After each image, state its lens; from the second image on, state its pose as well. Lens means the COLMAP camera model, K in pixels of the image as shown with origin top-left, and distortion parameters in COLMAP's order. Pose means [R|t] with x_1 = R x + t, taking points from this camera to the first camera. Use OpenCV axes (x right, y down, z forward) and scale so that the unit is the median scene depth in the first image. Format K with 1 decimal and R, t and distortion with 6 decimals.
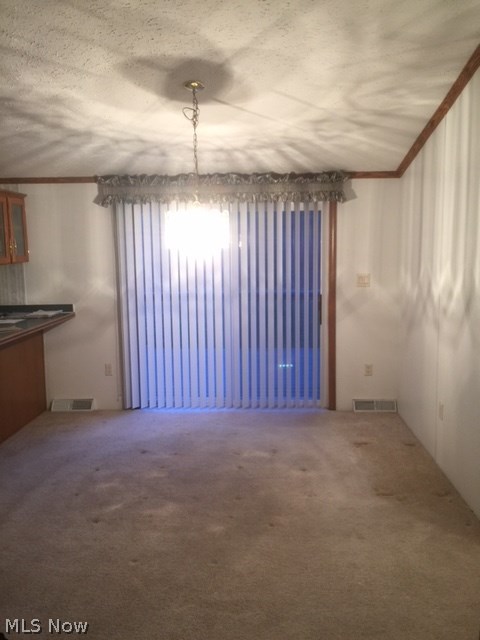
lens RADIAL K [[540.2, 0, 239.9], [0, 540.2, 316.7], [0, 0, 1]] dist [0.080508, -0.125499]
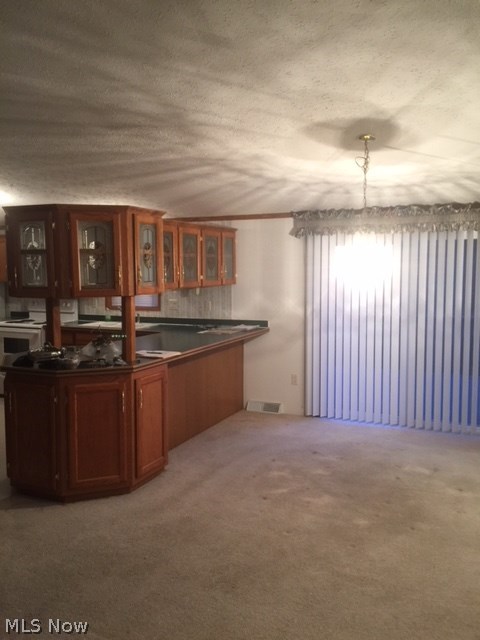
lens RADIAL K [[540.2, 0, 239.9], [0, 540.2, 316.7], [0, 0, 1]] dist [0.080508, -0.125499]
pose [[0.924025, 0.043494, -0.379849, 0.096898], [-0.057187, 0.998055, -0.024832, 0.001120], [0.378030, 0.044667, 0.924715, -0.123778]]
